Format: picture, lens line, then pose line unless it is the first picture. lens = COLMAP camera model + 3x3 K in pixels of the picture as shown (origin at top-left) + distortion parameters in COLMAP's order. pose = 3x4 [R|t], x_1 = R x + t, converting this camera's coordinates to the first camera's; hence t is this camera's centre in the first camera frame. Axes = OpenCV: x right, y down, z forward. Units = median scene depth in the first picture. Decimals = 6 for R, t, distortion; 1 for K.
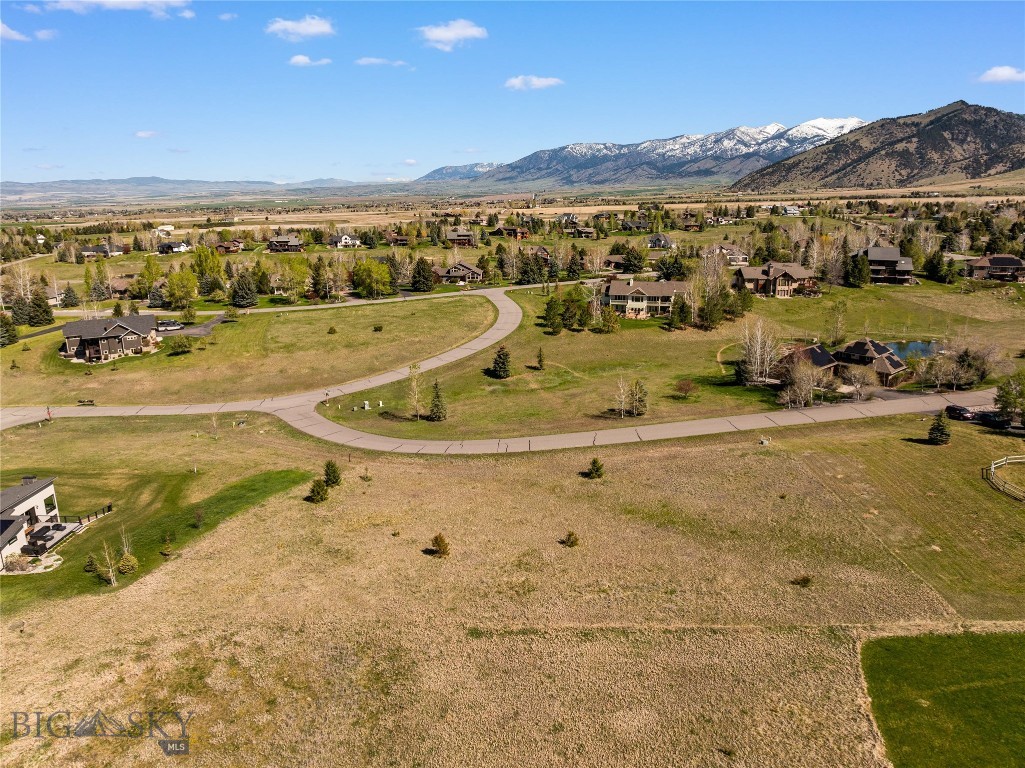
lens RADIAL K [[719.5, 0, 513.9], [0, 719.5, 385.9], [0, 0, 1]] dist [-0.046346, 0.015981]
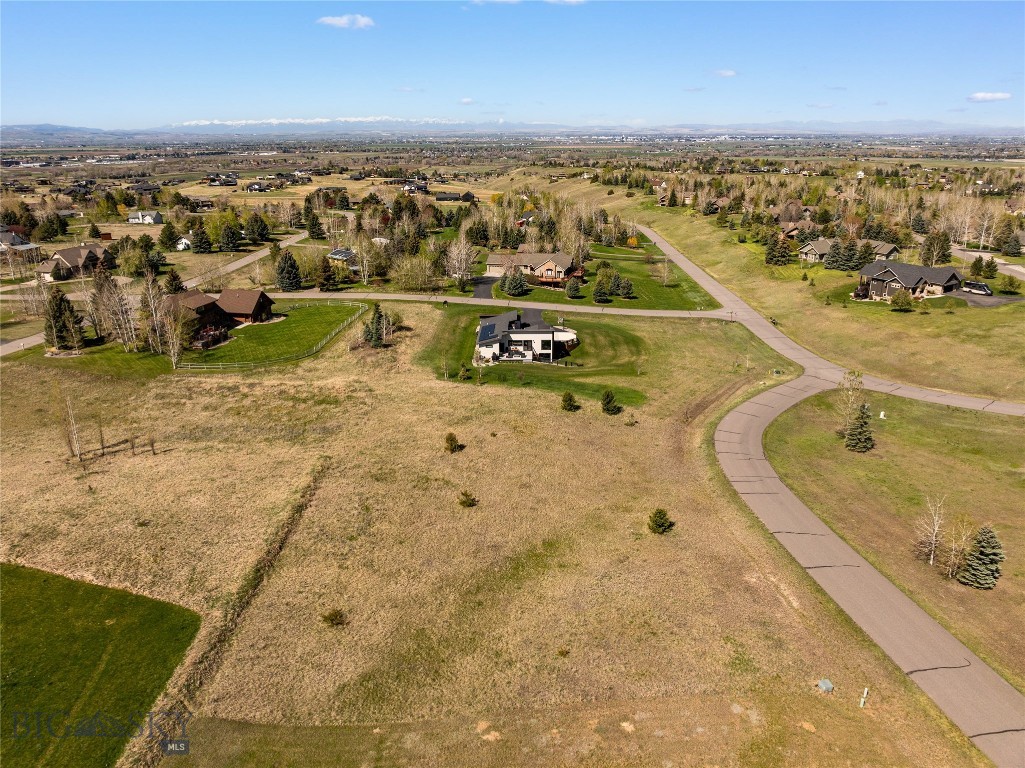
lens RADIAL K [[719.5, 0, 511.6], [0, 719.5, 384.6], [0, 0, 1]] dist [-0.046346, 0.015981]
pose [[0.000326, 0.339915, -0.940456, 0.527079], [-0.251710, 0.910204, 0.328893, -0.155493], [0.967803, 0.236615, 0.085857, 0.491540]]
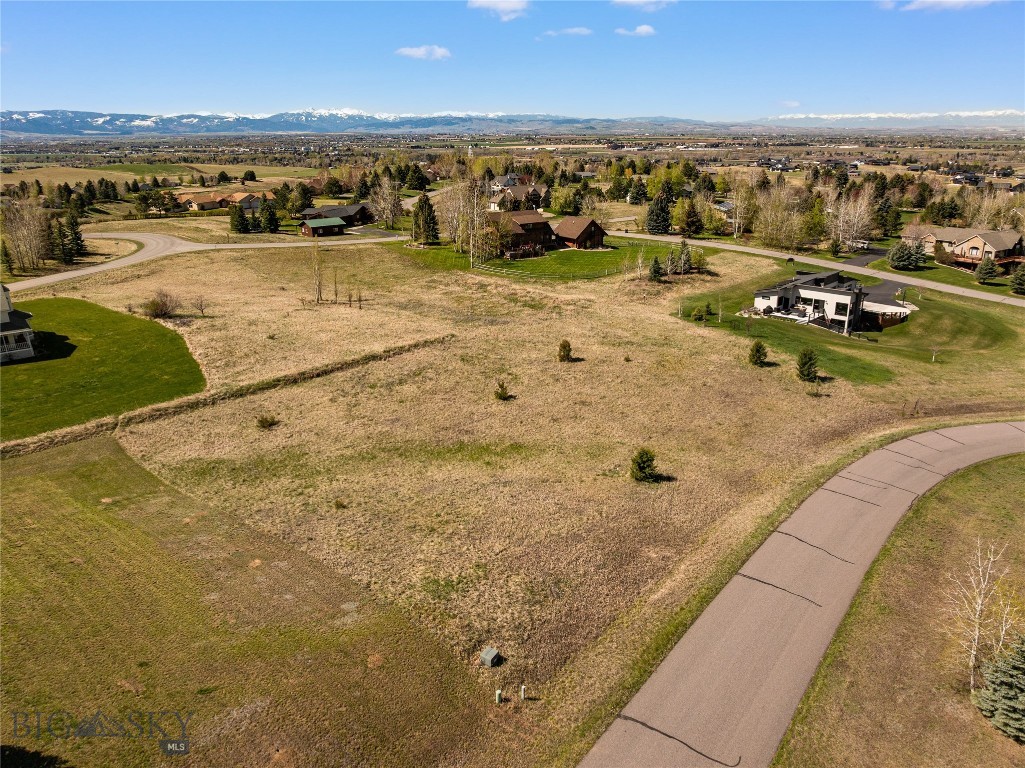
lens RADIAL K [[719.5, 0, 512.0], [0, 719.5, 385.3], [0, 0, 1]] dist [-0.046346, 0.015981]
pose [[-0.680422, 0.258452, -0.685731, 0.386856], [-0.175502, 0.851042, 0.494901, -0.145126], [0.711494, 0.457089, -0.533709, 0.800425]]
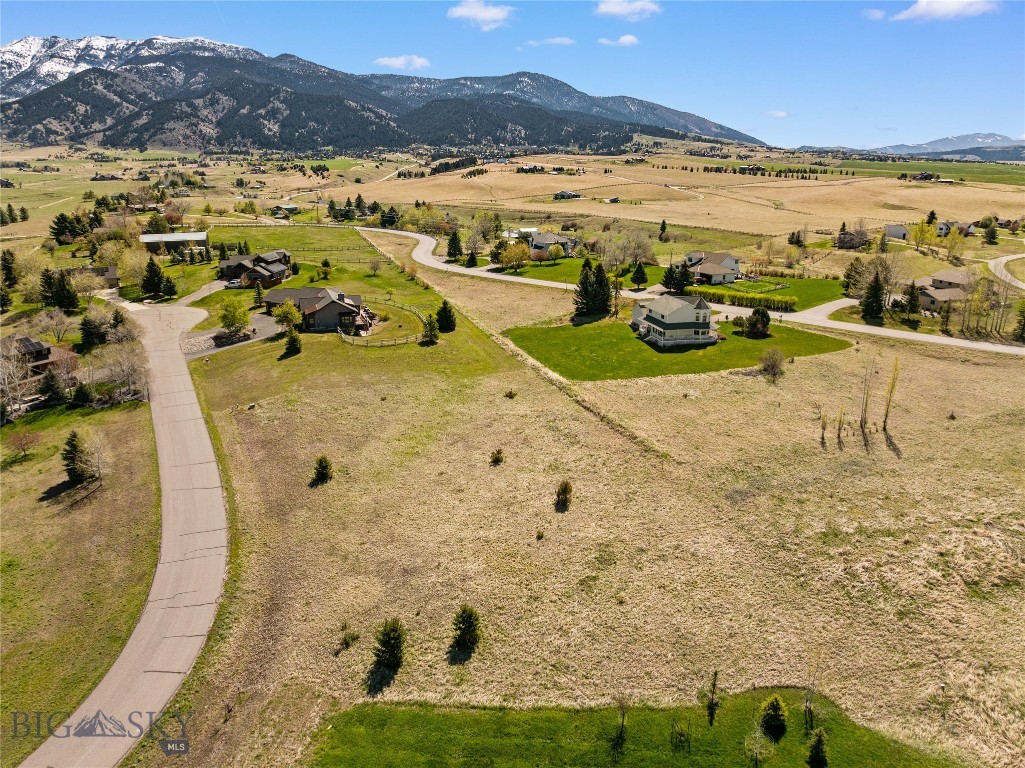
lens RADIAL K [[719.5, 0, 511.9], [0, 719.5, 384.4], [0, 0, 1]] dist [-0.046346, 0.015981]
pose [[-0.355649, -0.261875, 0.897182, -0.487182], [0.255607, 0.896093, 0.362882, -0.158620], [-0.898987, 0.358385, -0.251758, 0.645216]]
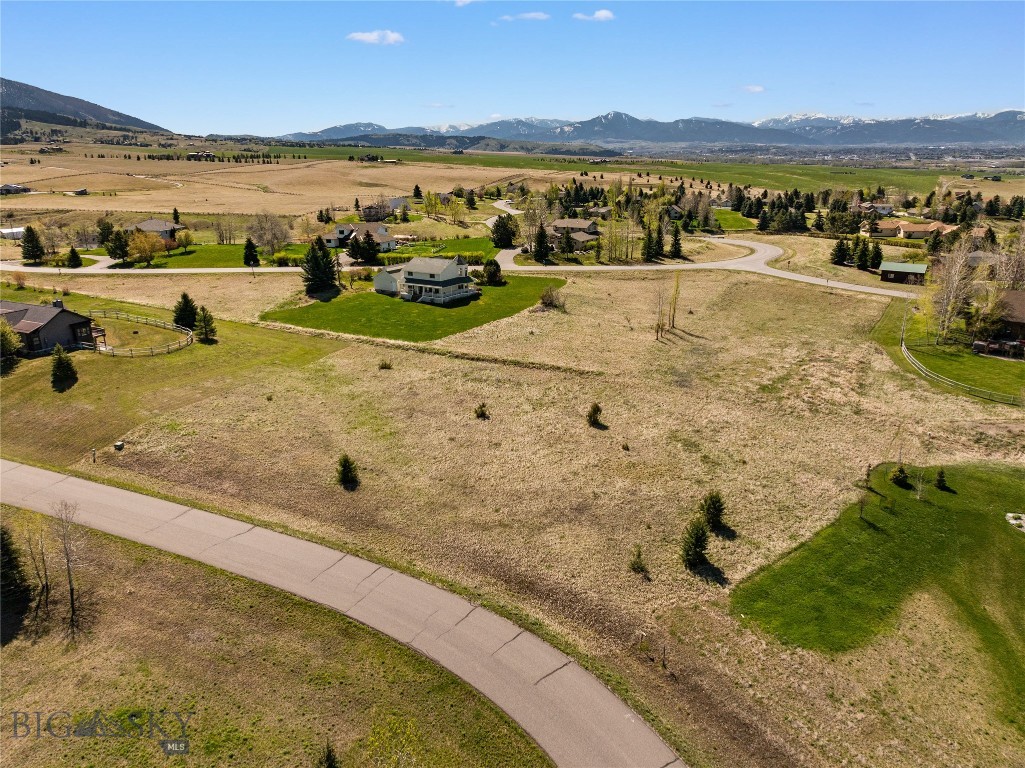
lens RADIAL K [[719.5, 0, 512.8], [0, 719.5, 381.0], [0, 0, 1]] dist [-0.046346, 0.015981]
pose [[-0.901186, -0.116854, 0.417384, -0.230510], [0.130552, 0.845070, 0.518471, -0.220497], [-0.413304, 0.521729, -0.746310, 0.955001]]
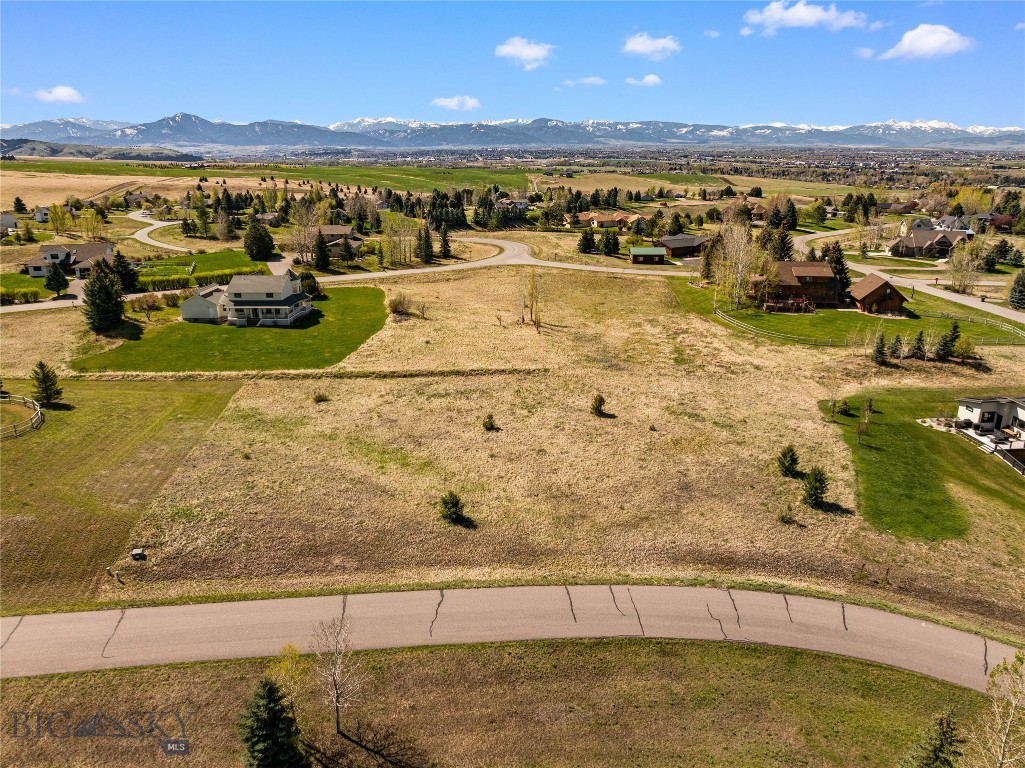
lens RADIAL K [[719.5, 0, 510.9], [0, 719.5, 380.3], [0, 0, 1]] dist [-0.046346, 0.015981]
pose [[-0.995171, 0.040403, -0.089460, 0.077593], [-0.014999, 0.838075, 0.545348, -0.236590], [0.097008, 0.544056, -0.833422, 0.996635]]
